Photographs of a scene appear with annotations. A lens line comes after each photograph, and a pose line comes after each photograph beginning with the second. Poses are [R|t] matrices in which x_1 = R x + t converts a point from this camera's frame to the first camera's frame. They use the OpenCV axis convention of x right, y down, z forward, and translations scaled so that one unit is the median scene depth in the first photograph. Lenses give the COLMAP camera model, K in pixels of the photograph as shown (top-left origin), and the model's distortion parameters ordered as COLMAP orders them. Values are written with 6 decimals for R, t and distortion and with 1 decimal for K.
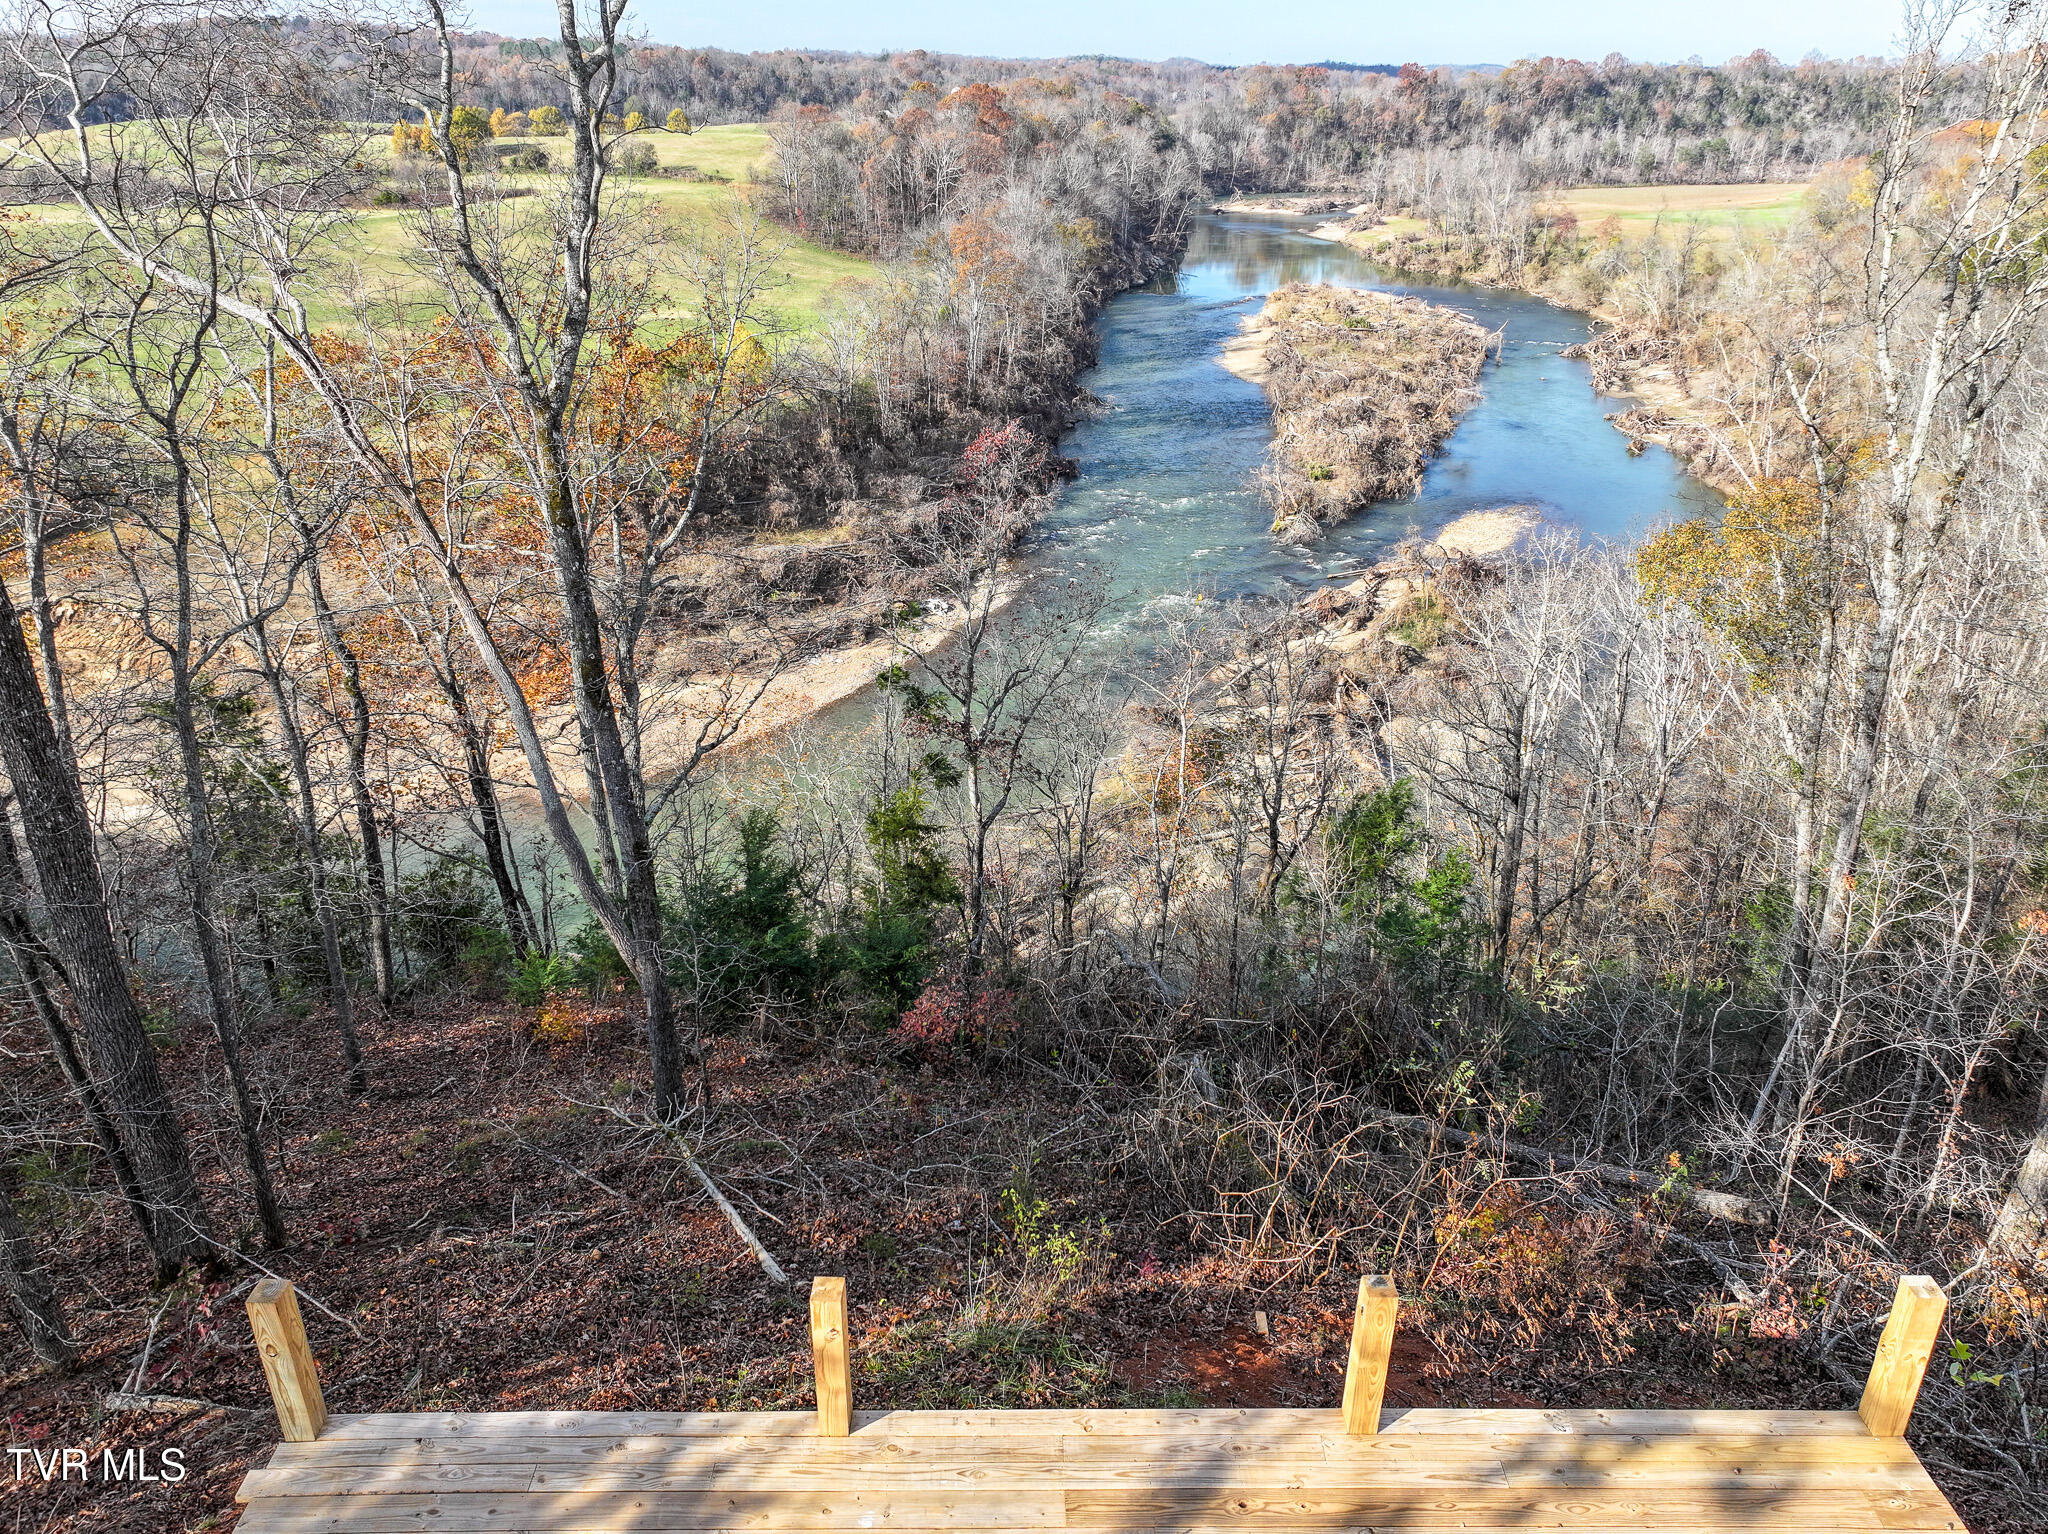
lens RADIAL K [[1446.5, 0, 1033.2], [0, 1446.5, 757.7], [0, 0, 1]] dist [0.002549, 0.016117]
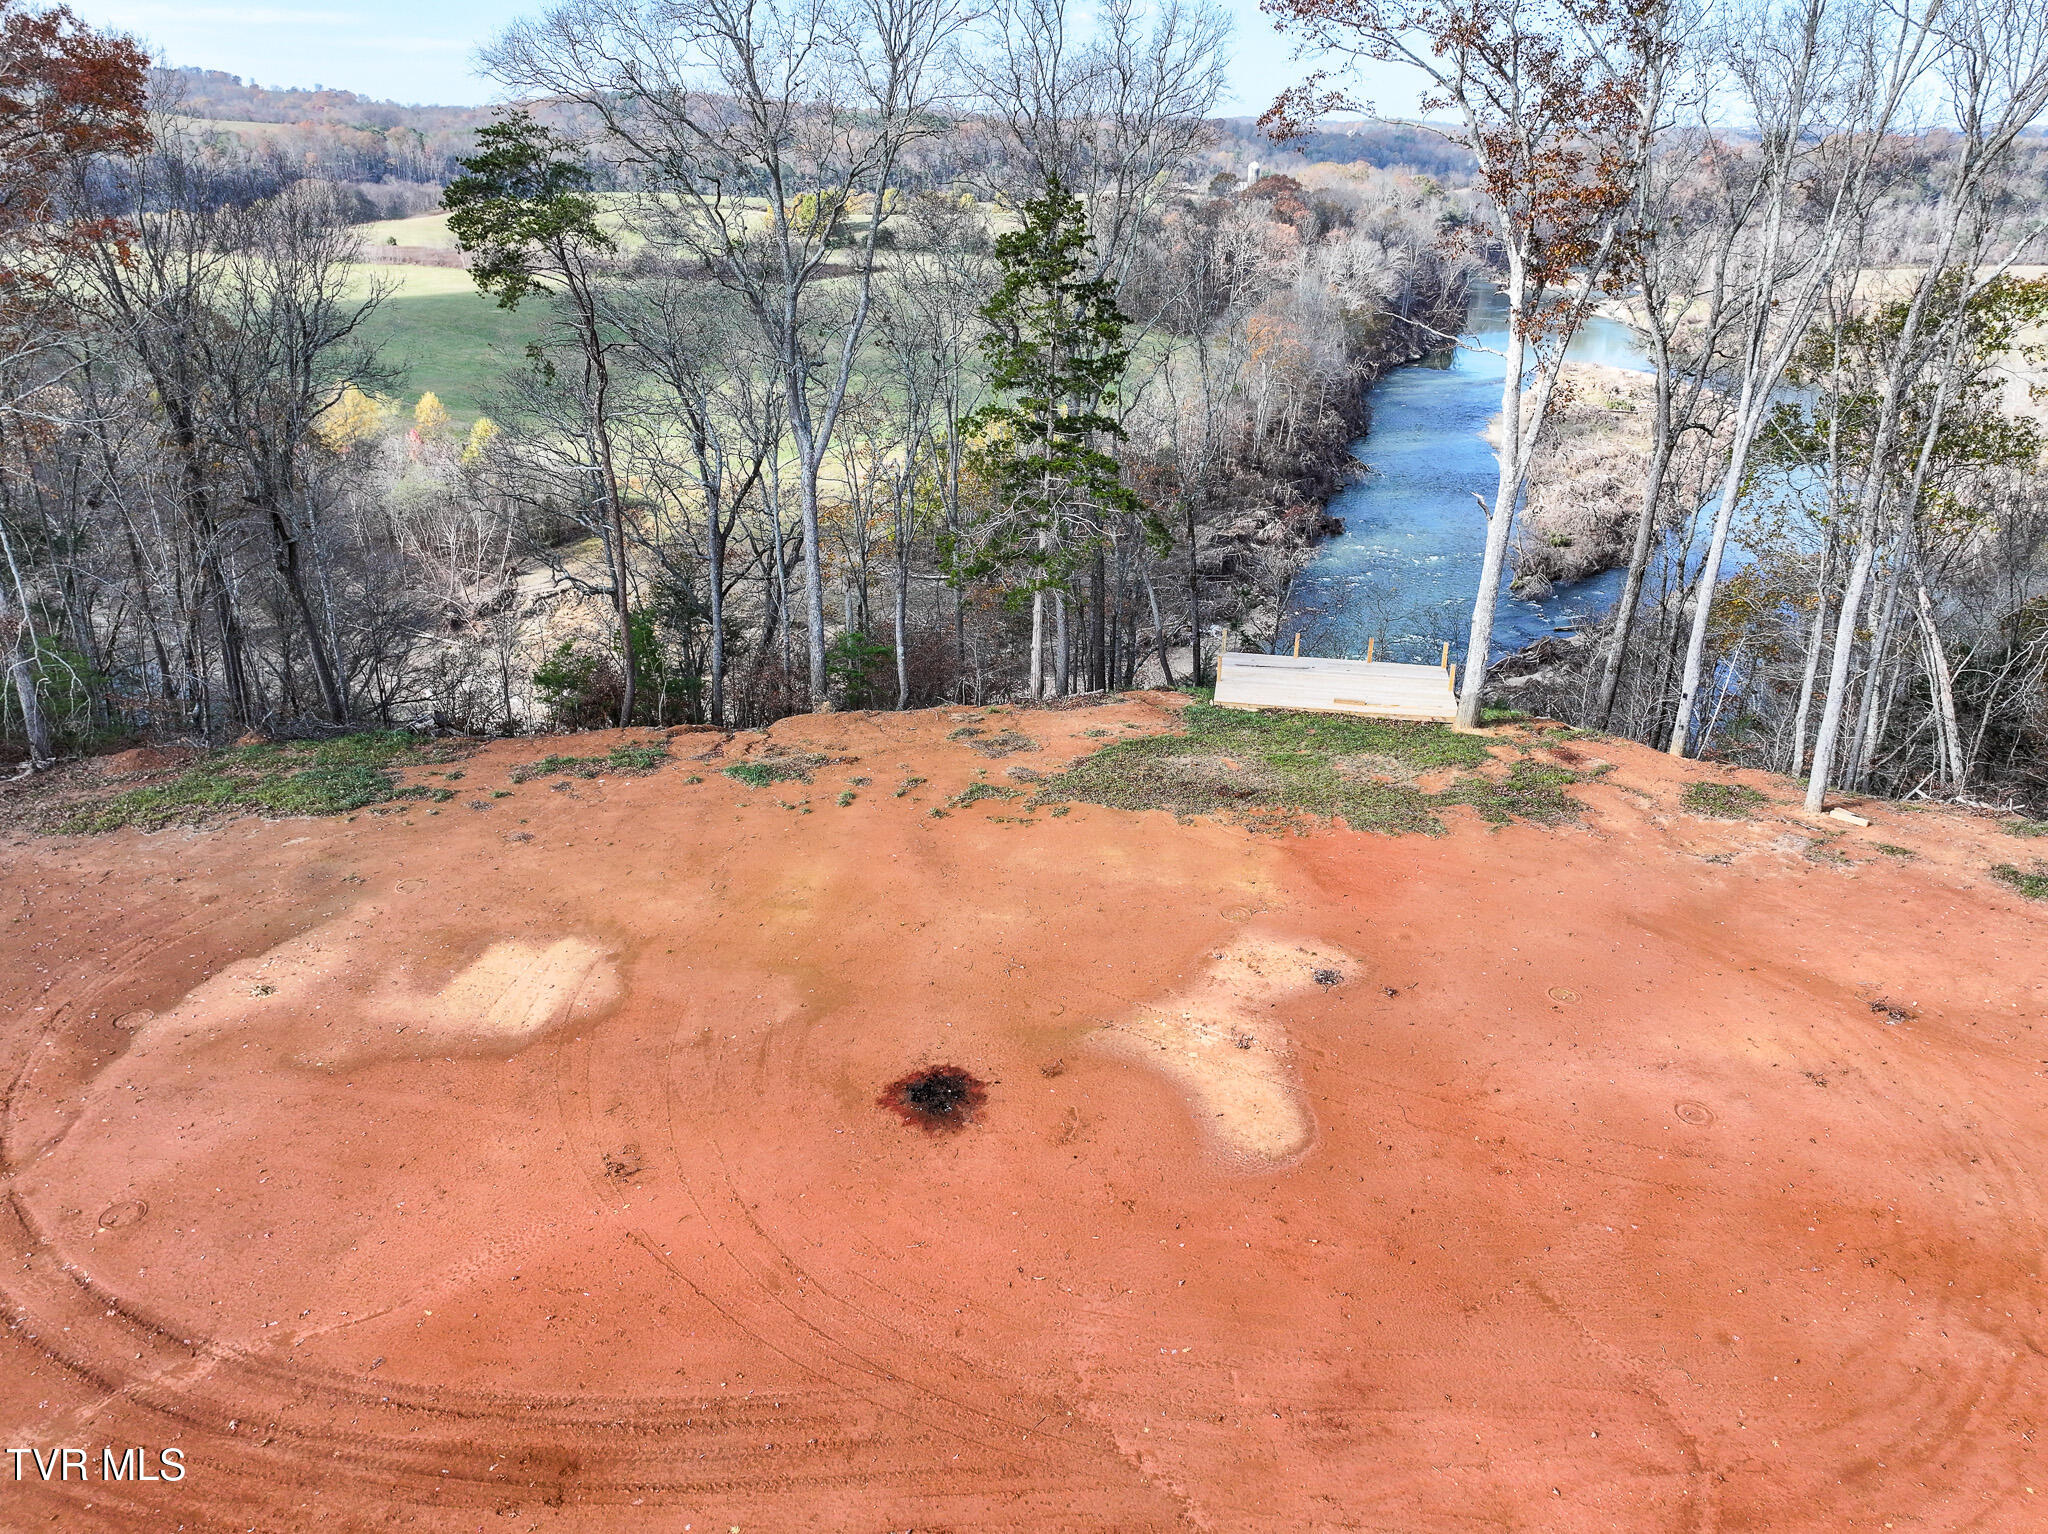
lens RADIAL K [[1446.5, 0, 1025.0], [0, 1446.5, 761.8], [0, 0, 1]] dist [0.002549, 0.016117]
pose [[0.982027, 0.076626, -0.172487, -0.003353], [-0.081735, 0.996396, -0.022702, 0.023863], [0.170126, 0.036392, 0.984750, -0.120956]]
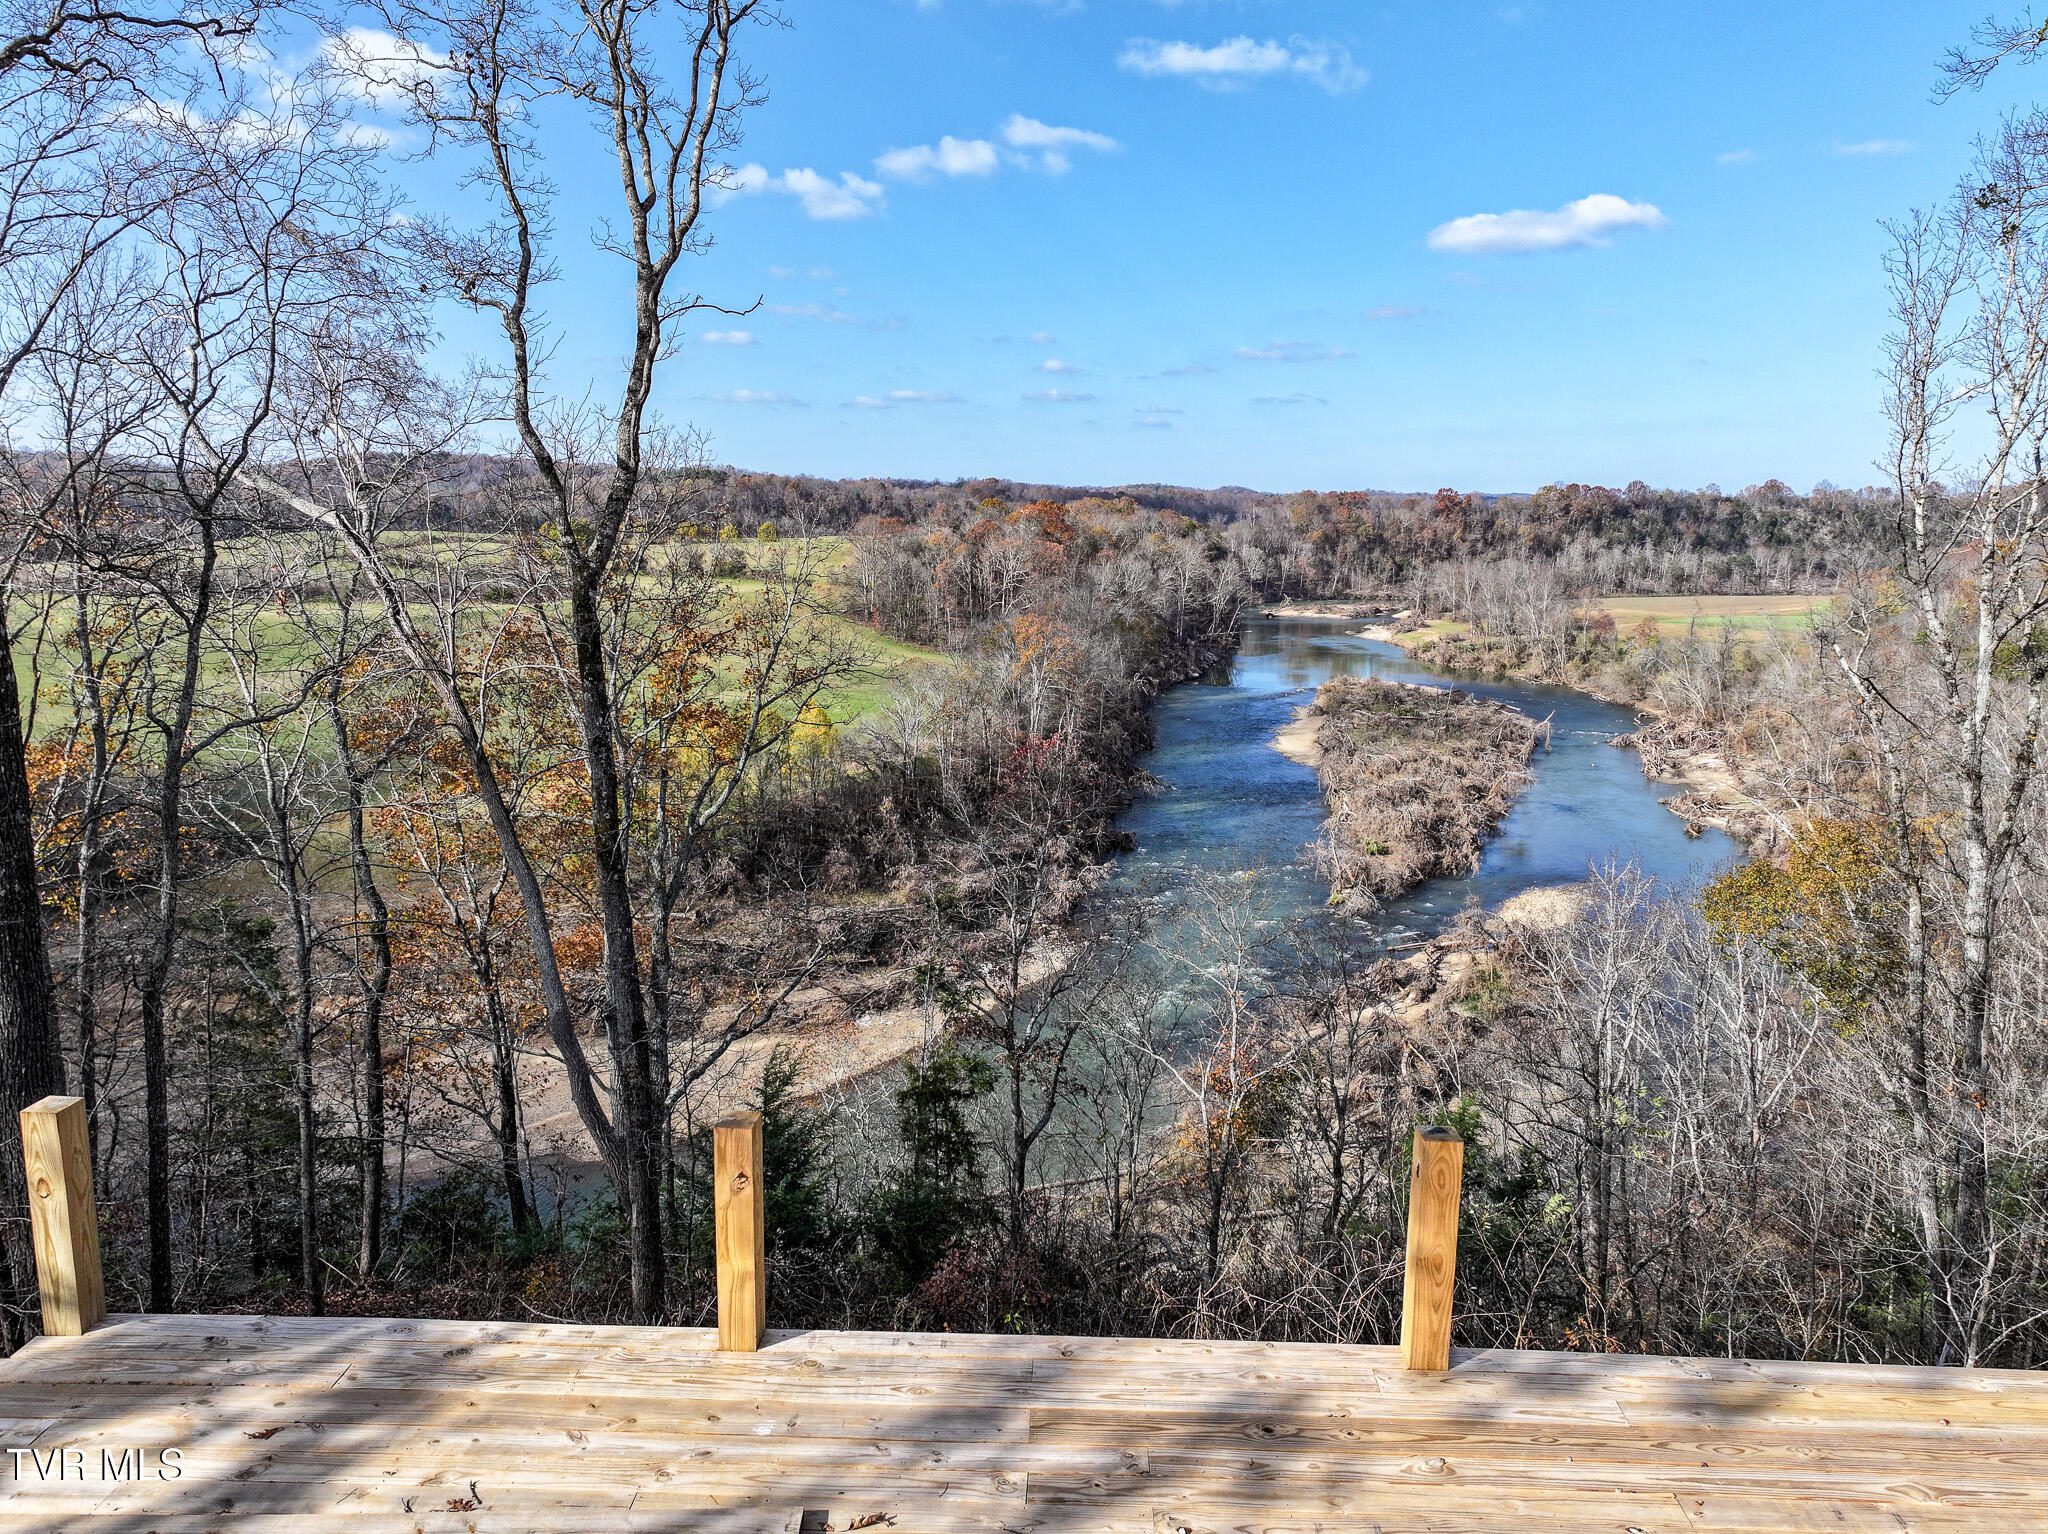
lens RADIAL K [[1446.5, 0, 1031.2], [0, 1446.5, 755.6], [0, 0, 1]] dist [0.002549, 0.016117]
pose [[0.999038, 0.010084, -0.042688, 0.000947], [-0.020989, 0.964468, -0.263364, 0.006864], [0.038516, 0.264007, 0.963751, 0.003325]]
